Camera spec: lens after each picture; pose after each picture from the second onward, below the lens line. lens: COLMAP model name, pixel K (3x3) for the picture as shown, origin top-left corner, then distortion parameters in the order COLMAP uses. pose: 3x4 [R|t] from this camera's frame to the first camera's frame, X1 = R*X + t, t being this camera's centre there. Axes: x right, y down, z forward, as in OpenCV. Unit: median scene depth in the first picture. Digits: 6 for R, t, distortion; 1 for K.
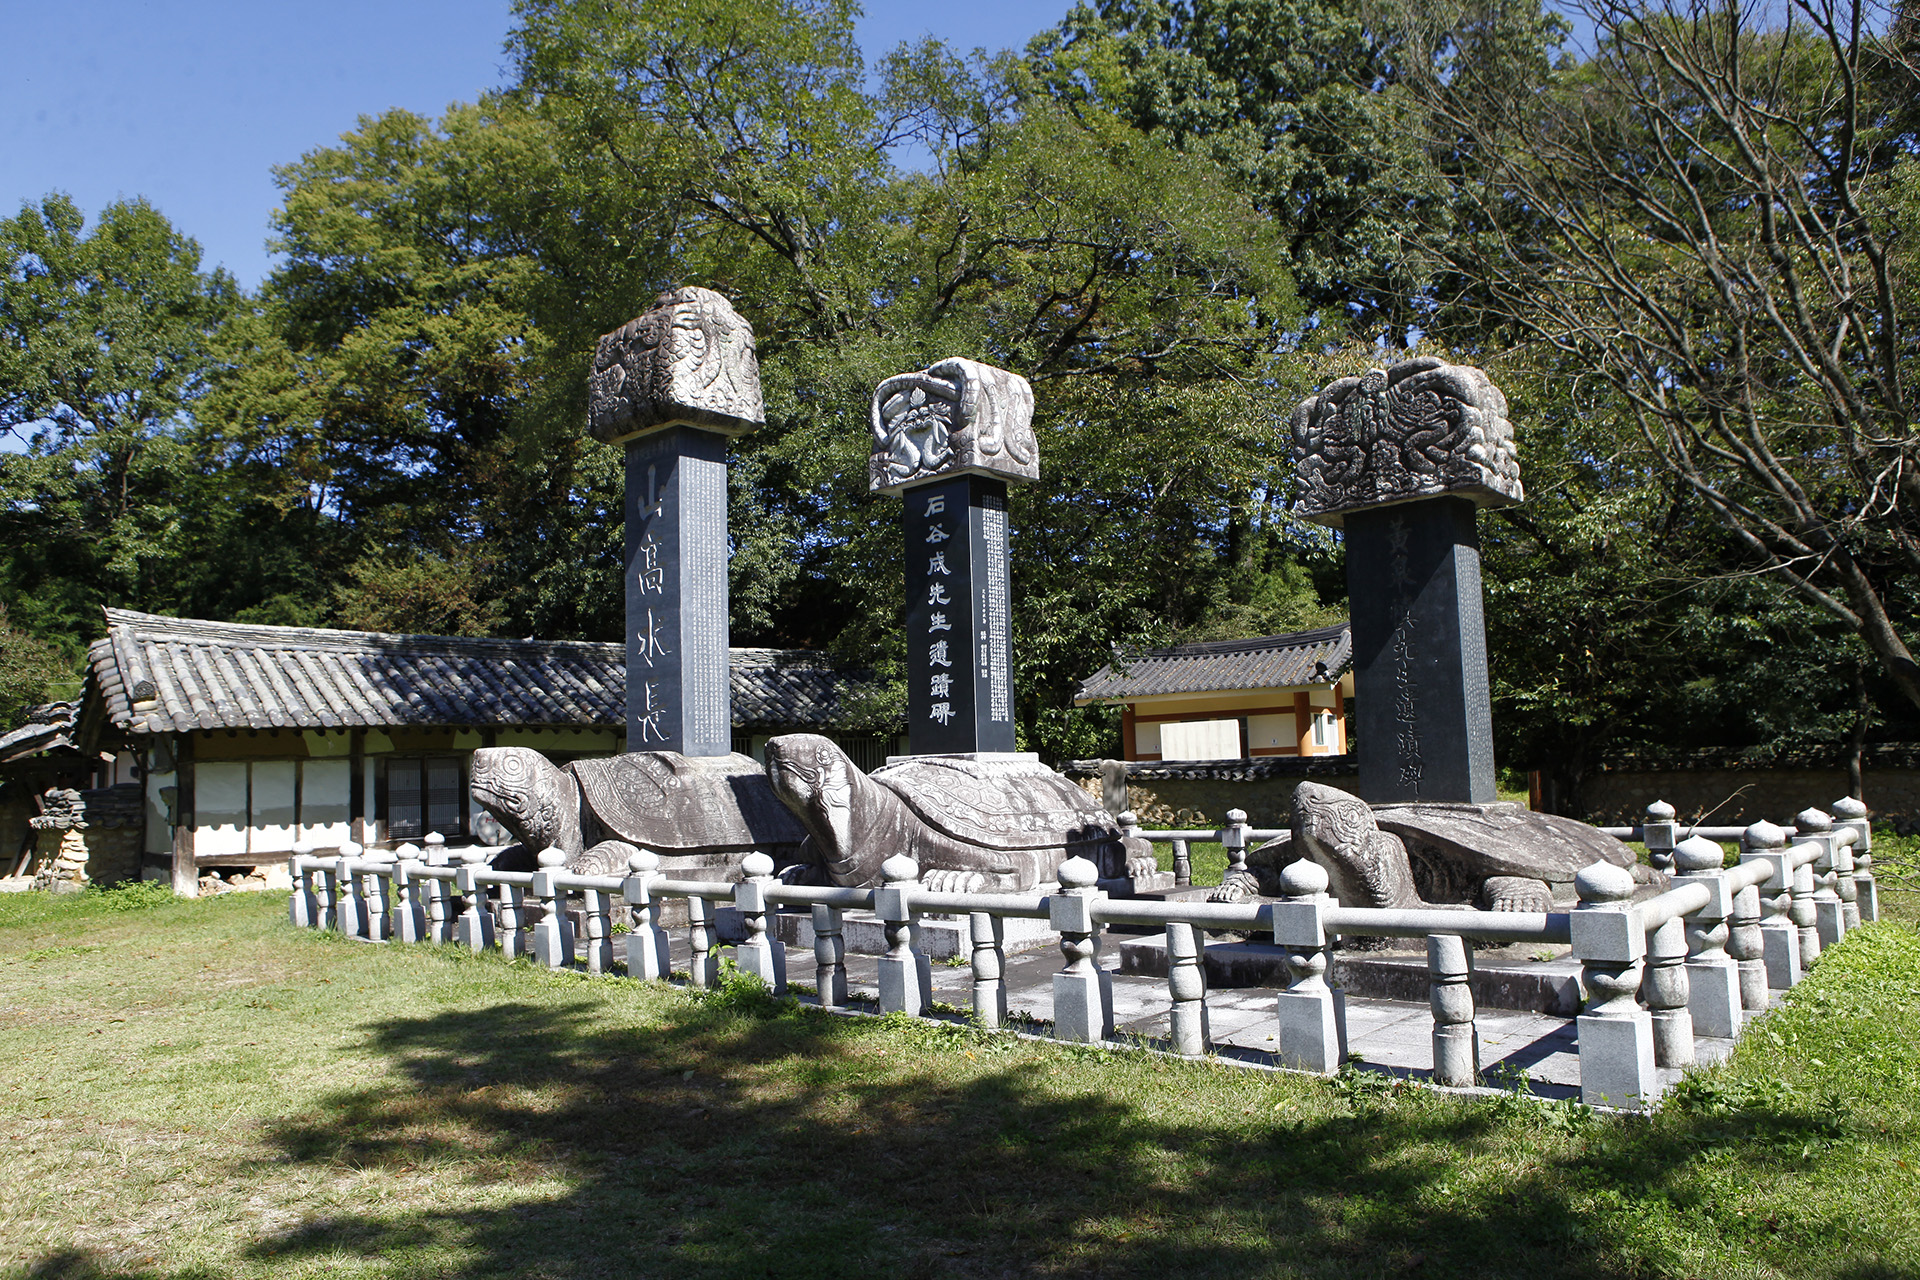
lens RADIAL K [[1279.4, 0, 959.4], [0, 1279.4, 642.7], [0, 0, 1]] dist [-0.081986, 0.017387]
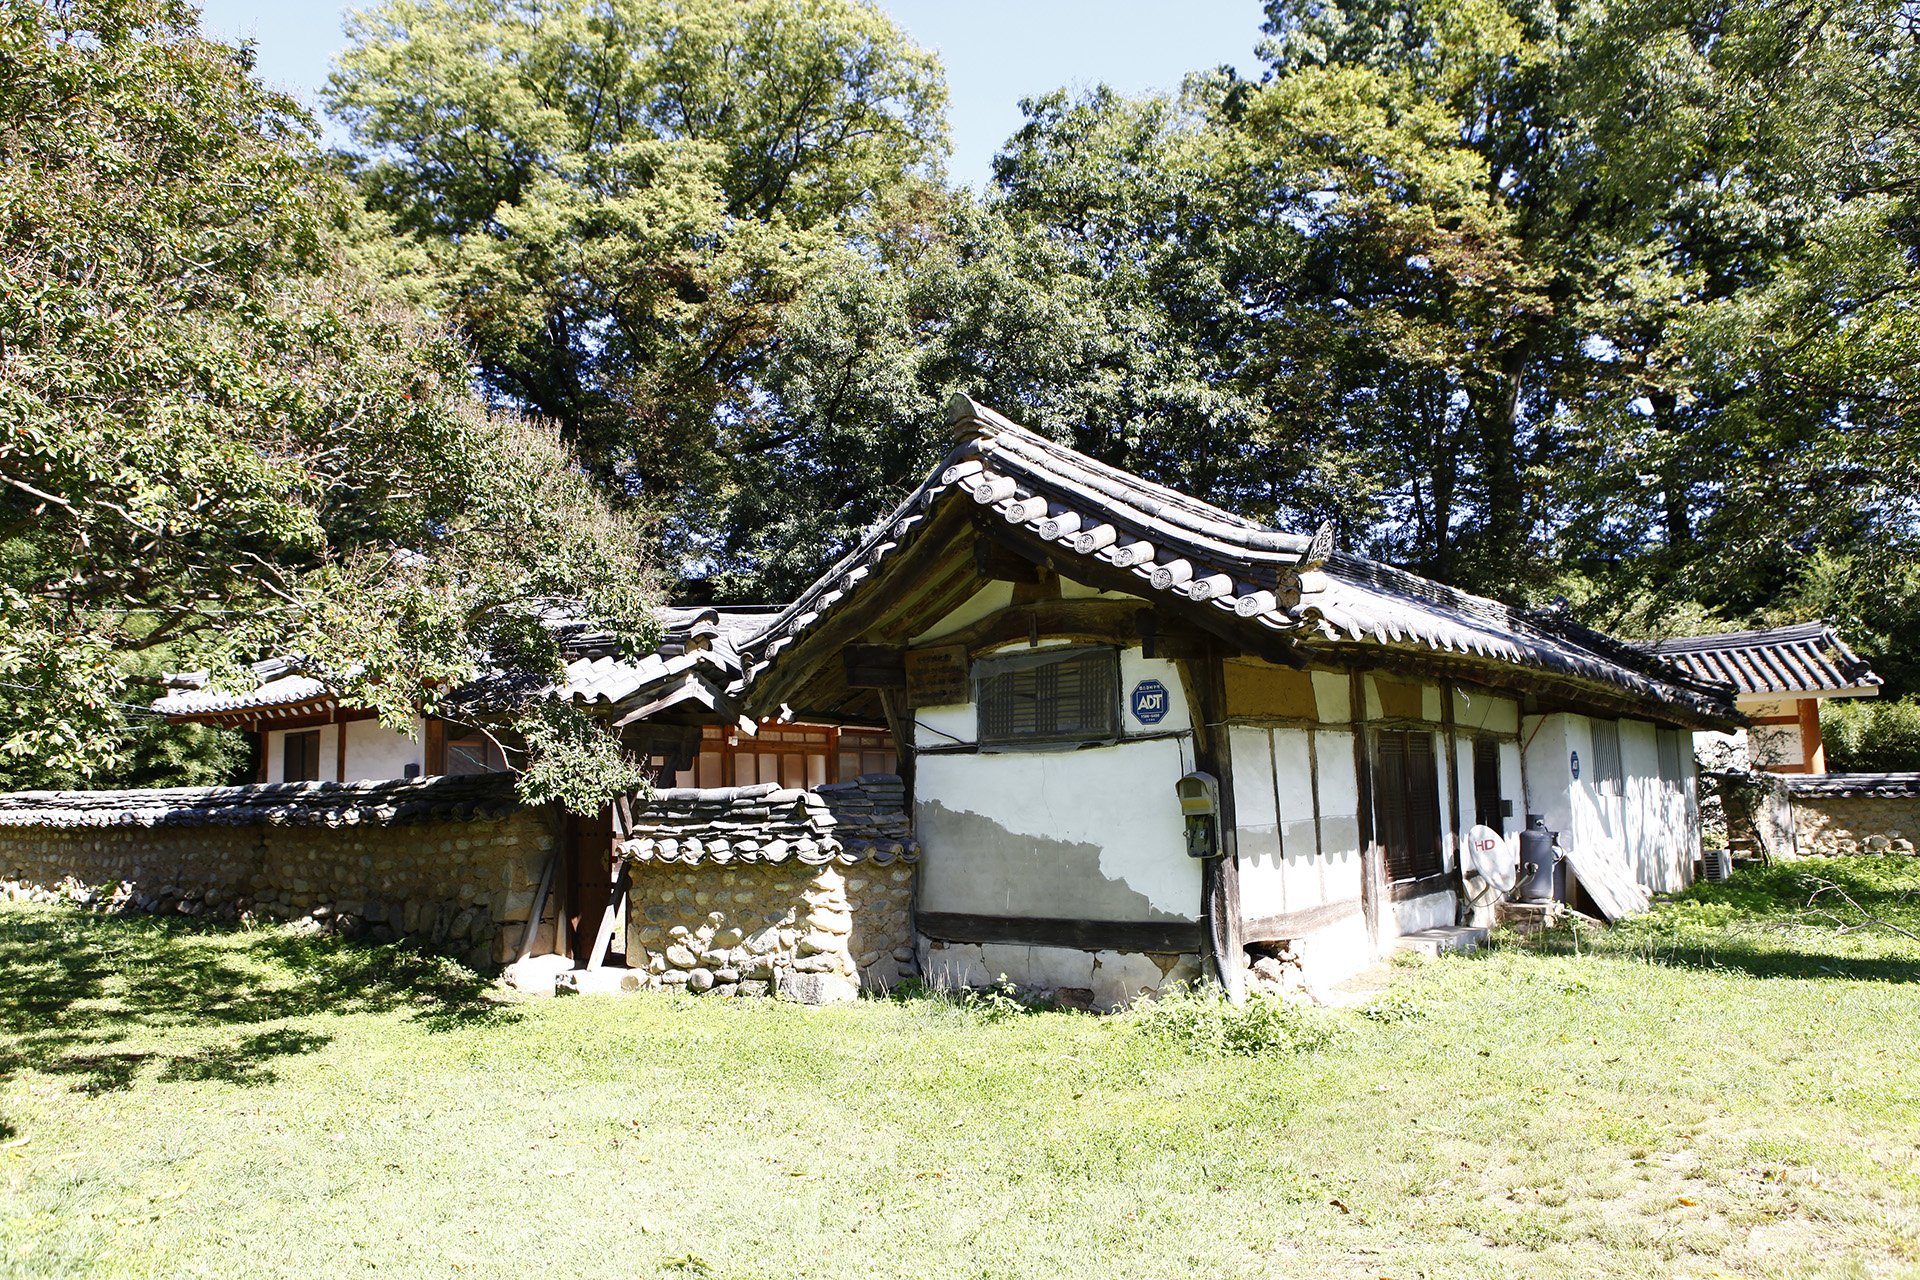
lens RADIAL K [[1279.4, 0, 959.6], [0, 1279.4, 640.1], [0, 0, 1]] dist [-0.081986, 0.017387]
pose [[0.989821, 0.034237, 0.138140, -0.741802], [-0.030134, 0.999044, -0.031683, 0.077723], [-0.139093, 0.027198, 0.989906, 0.497256]]
